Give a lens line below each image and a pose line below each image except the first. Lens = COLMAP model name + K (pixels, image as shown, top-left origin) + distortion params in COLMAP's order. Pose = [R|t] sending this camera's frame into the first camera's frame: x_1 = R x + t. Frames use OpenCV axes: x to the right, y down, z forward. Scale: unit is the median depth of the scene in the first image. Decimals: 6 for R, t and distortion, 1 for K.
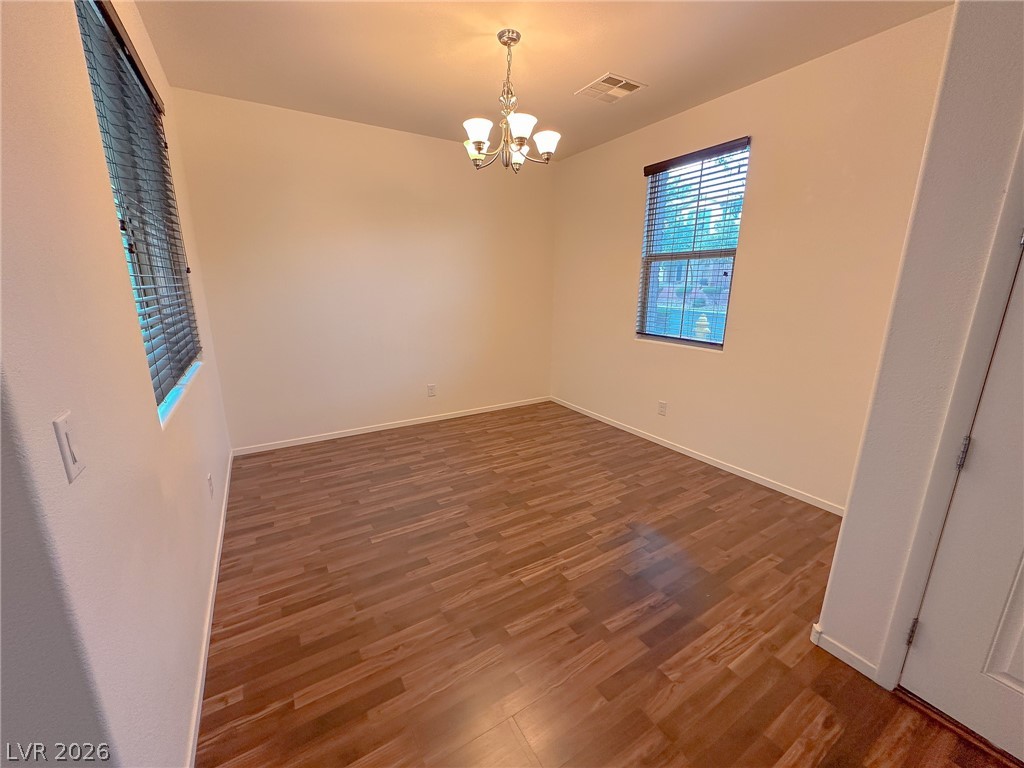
lens RADIAL K [[407.7, 0, 512.0], [0, 407.7, 384.0], [0, 0, 1]] dist [-0.005704, 0.001532]
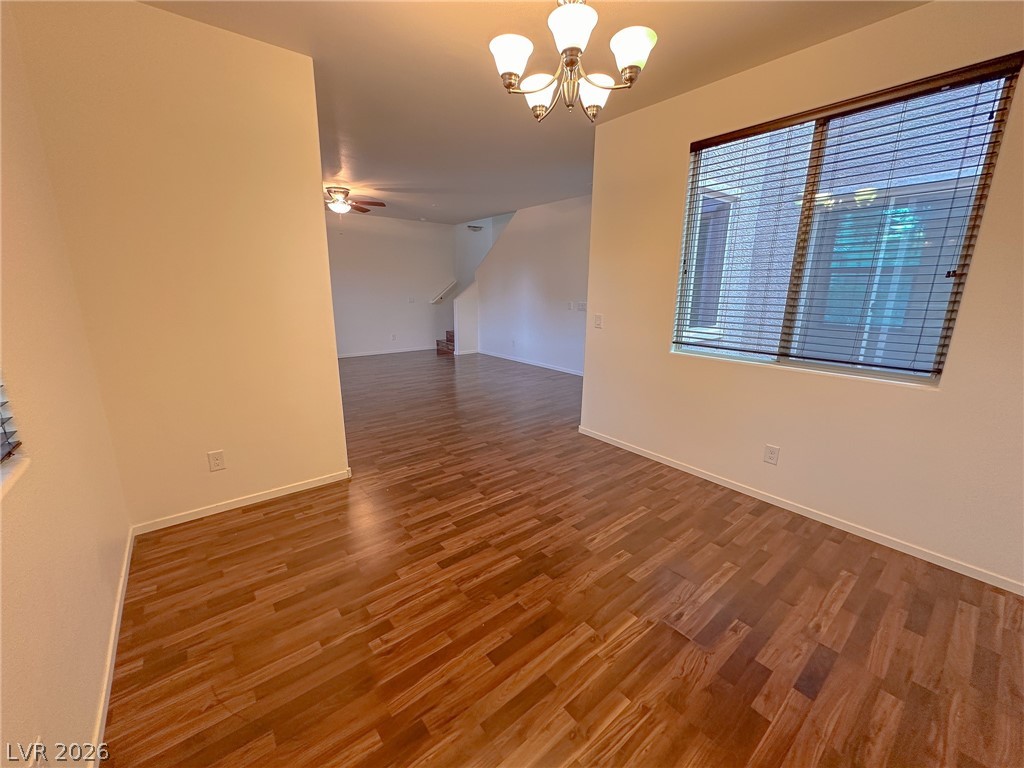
lens RADIAL K [[407.7, 0, 512.0], [0, 407.7, 384.0], [0, 0, 1]] dist [-0.005704, 0.001532]
pose [[-0.991815, 0.013736, -0.126939, 0.156301], [-0.045859, 0.889529, 0.454570, -0.391399], [0.119160, 0.456671, -0.881619, 1.615417]]
